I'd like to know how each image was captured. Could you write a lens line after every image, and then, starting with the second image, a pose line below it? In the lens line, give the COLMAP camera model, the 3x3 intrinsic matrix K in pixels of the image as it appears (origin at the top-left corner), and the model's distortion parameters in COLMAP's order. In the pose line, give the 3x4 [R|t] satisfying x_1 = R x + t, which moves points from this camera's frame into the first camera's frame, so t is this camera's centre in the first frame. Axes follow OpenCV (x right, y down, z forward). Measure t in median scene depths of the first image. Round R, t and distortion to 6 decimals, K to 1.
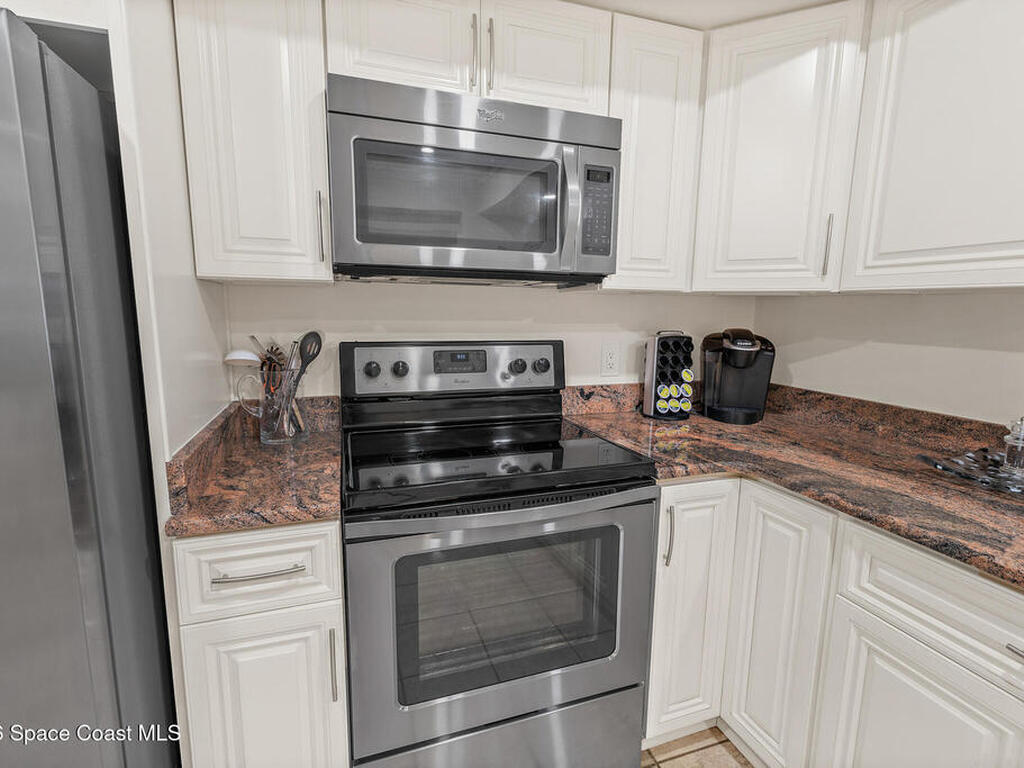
lens RADIAL K [[485.6, 0, 507.8], [0, 485.6, 381.3], [0, 0, 1]] dist [0.003877, 0.000872]
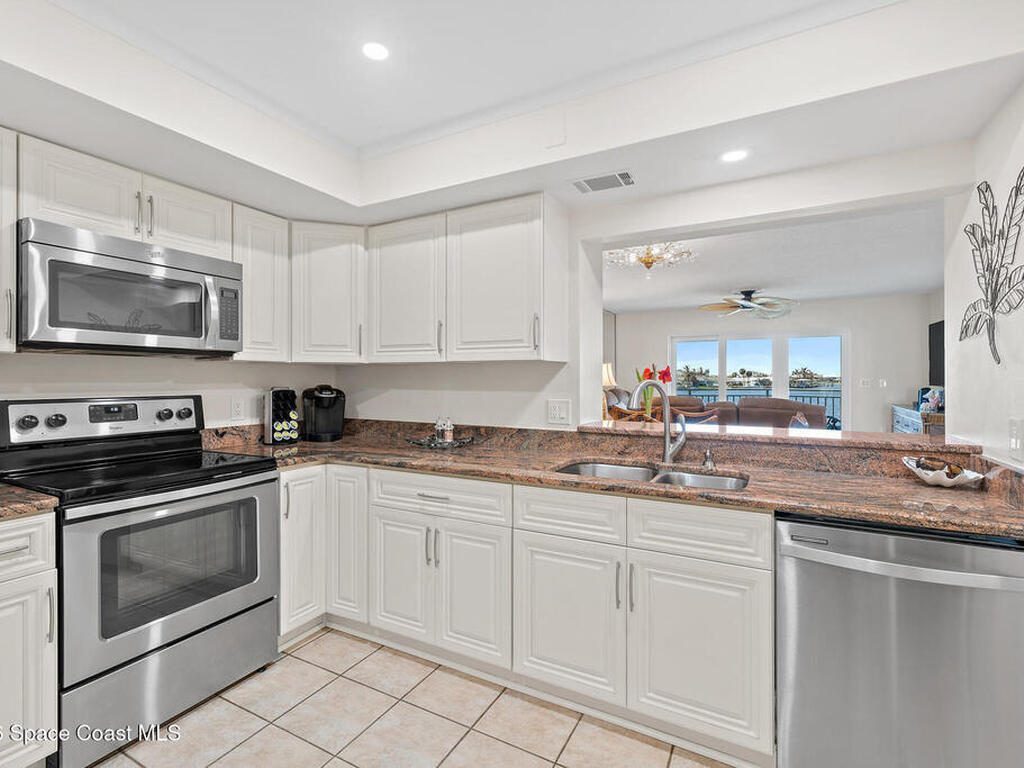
lens RADIAL K [[485.6, 0, 501.7], [0, 485.6, 380.1], [0, 0, 1]] dist [0.003877, 0.000872]
pose [[0.734276, -0.015425, 0.678676, -0.248054], [0.111047, 0.989004, -0.097666, 0.130938], [-0.669707, 0.147079, 0.727915, -0.757360]]
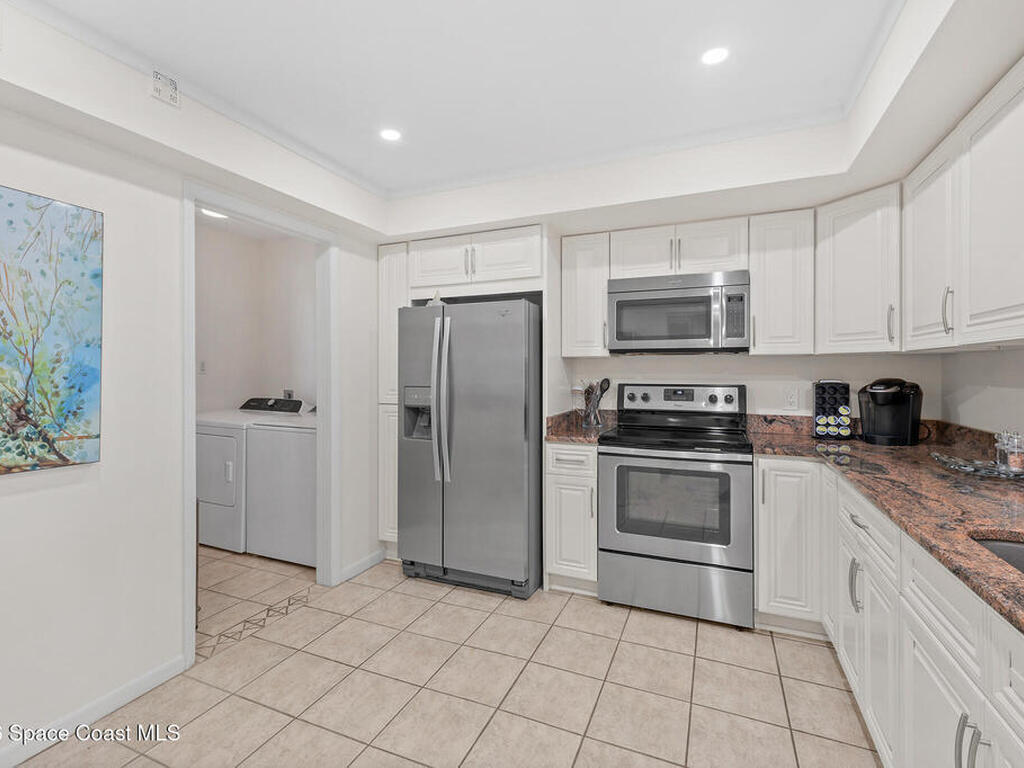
lens RADIAL K [[485.6, 0, 513.2], [0, 485.6, 374.2], [0, 0, 1]] dist [0.003877, 0.000872]
pose [[0.750897, -0.008918, -0.660359, 0.750299], [-0.088748, 0.989477, -0.114278, 0.171219], [0.654429, 0.144417, 0.742204, -0.934461]]
